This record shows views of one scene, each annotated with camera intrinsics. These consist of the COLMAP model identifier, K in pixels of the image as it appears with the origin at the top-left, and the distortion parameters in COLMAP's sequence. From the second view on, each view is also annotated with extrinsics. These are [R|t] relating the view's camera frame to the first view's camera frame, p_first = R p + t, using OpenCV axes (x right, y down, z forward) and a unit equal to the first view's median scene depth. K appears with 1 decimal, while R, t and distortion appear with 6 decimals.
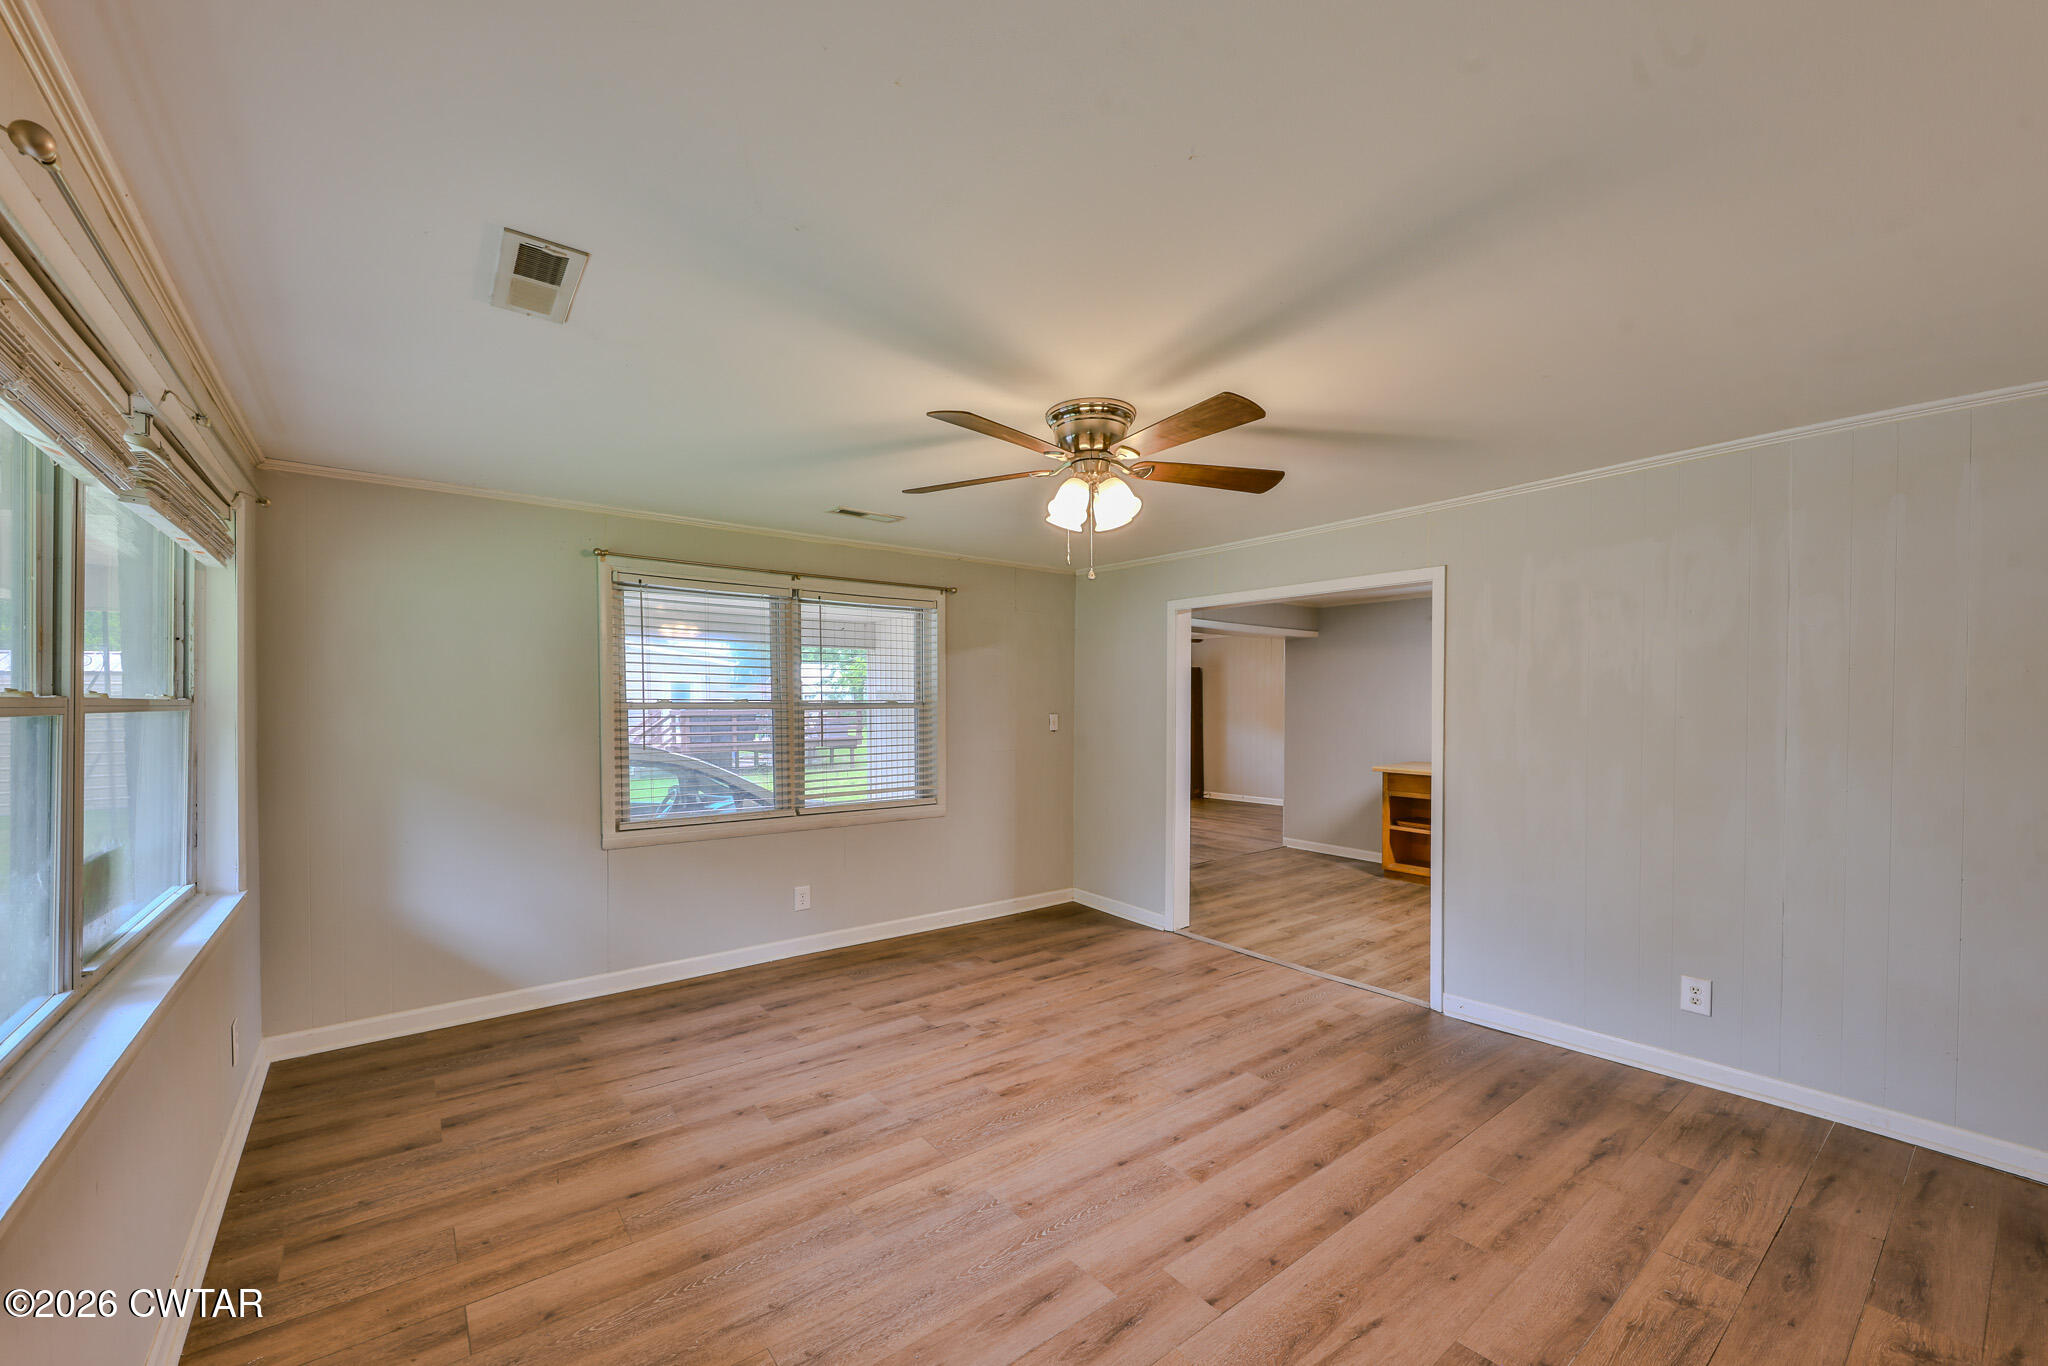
lens RADIAL K [[803.7, 0, 1022.1], [0, 803.7, 695.9], [0, 0, 1]] dist [-0.003407, -0.000089]
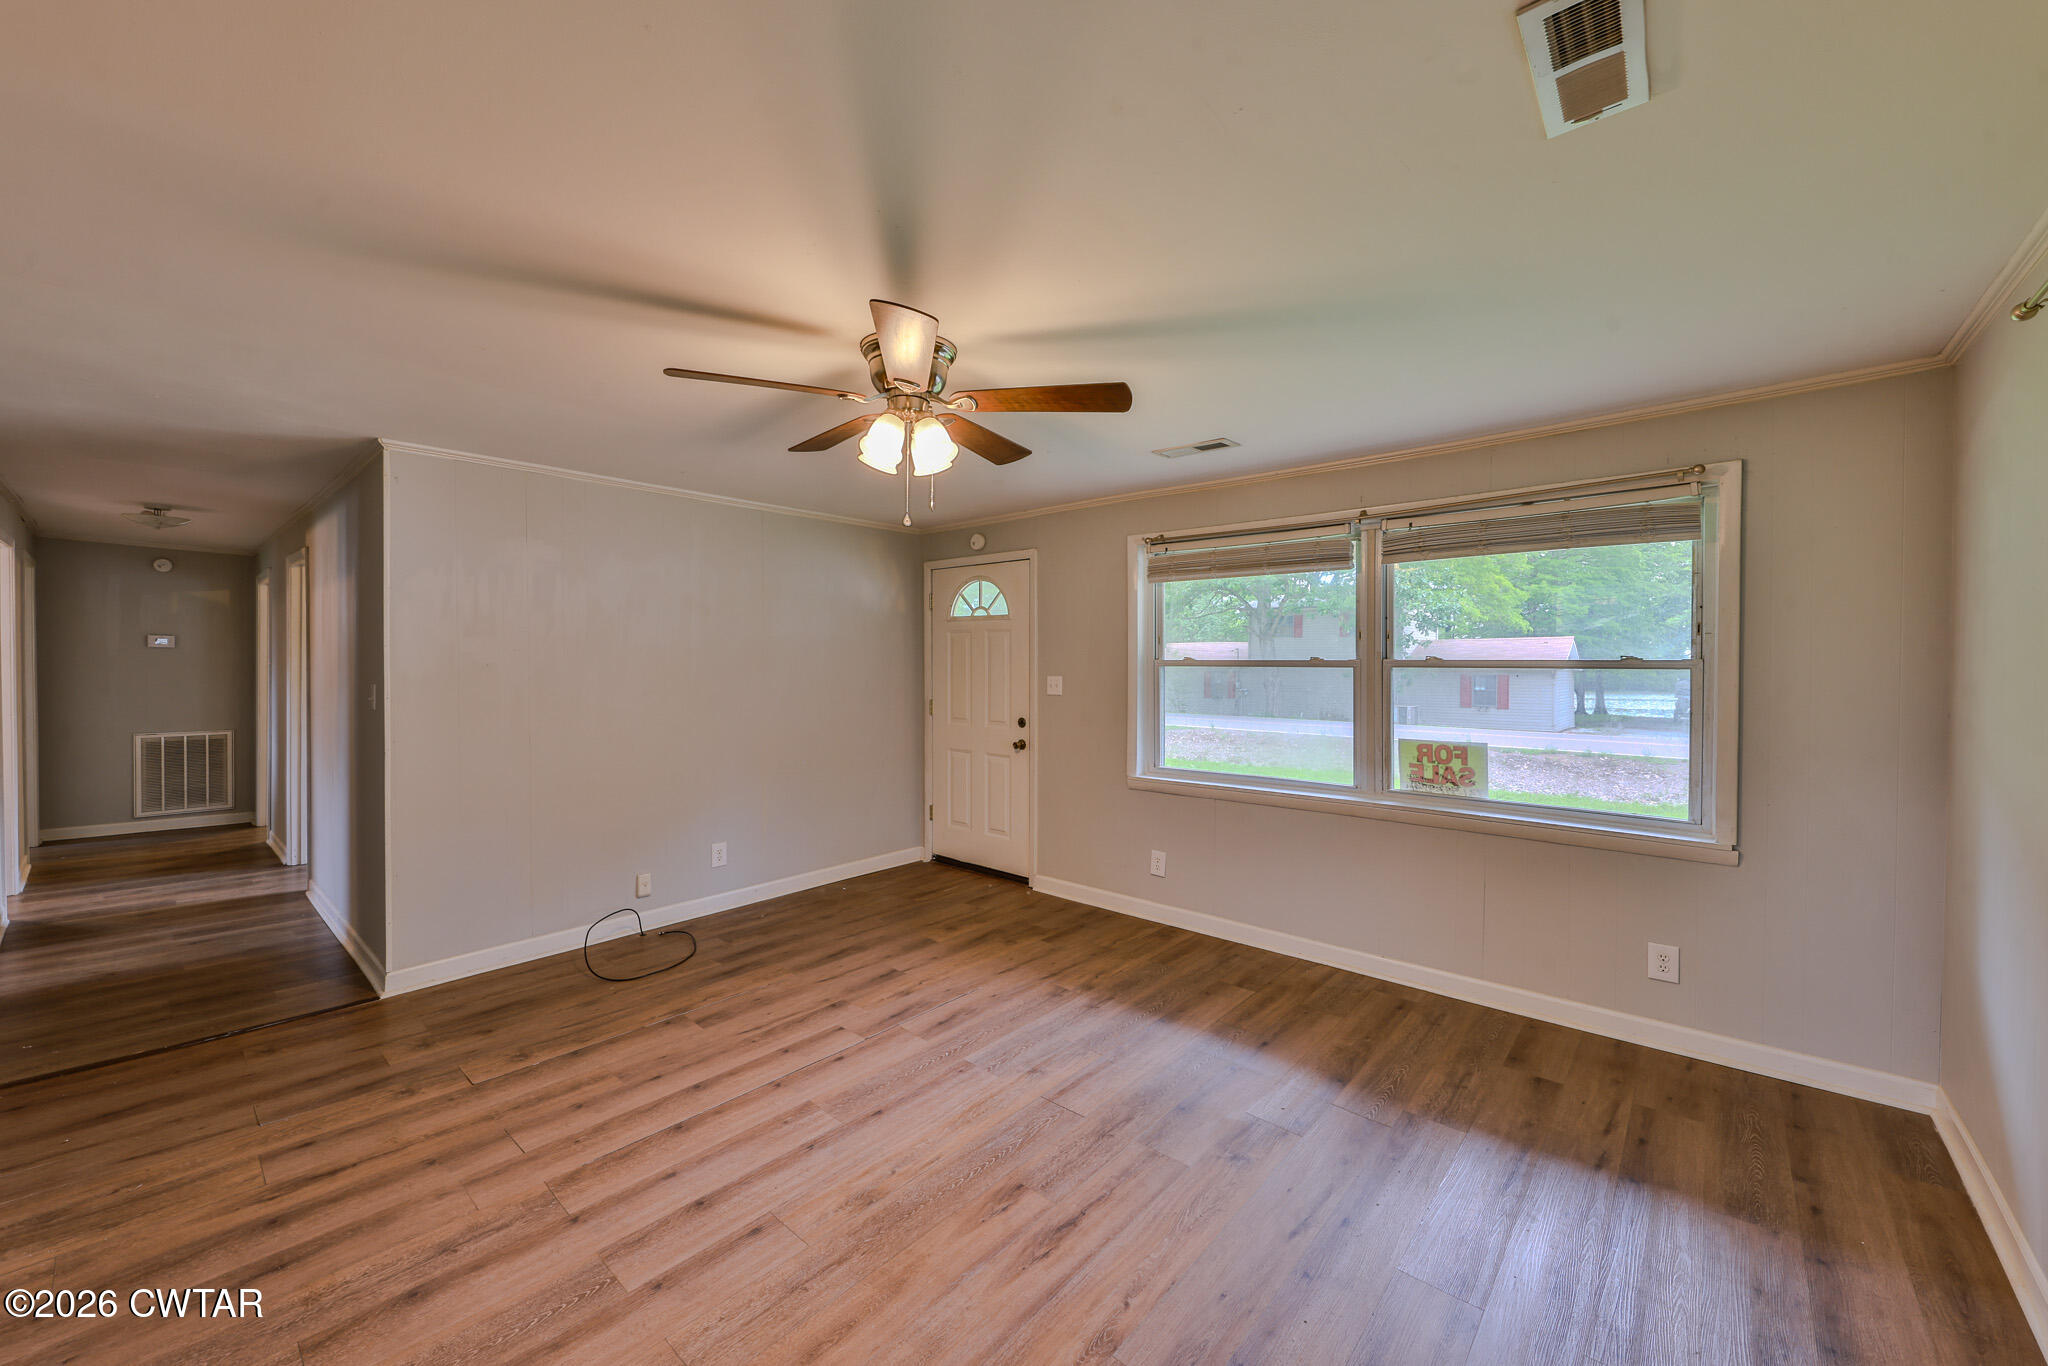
lens RADIAL K [[803.7, 0, 1021.1], [0, 803.7, 670.0], [0, 0, 1]] dist [-0.003407, -0.000089]
pose [[-0.983261, -0.001938, -0.182194, 0.139819], [-0.002092, 0.999998, 0.000656, 0.015934], [0.182192, 0.001026, -0.983262, 2.163311]]
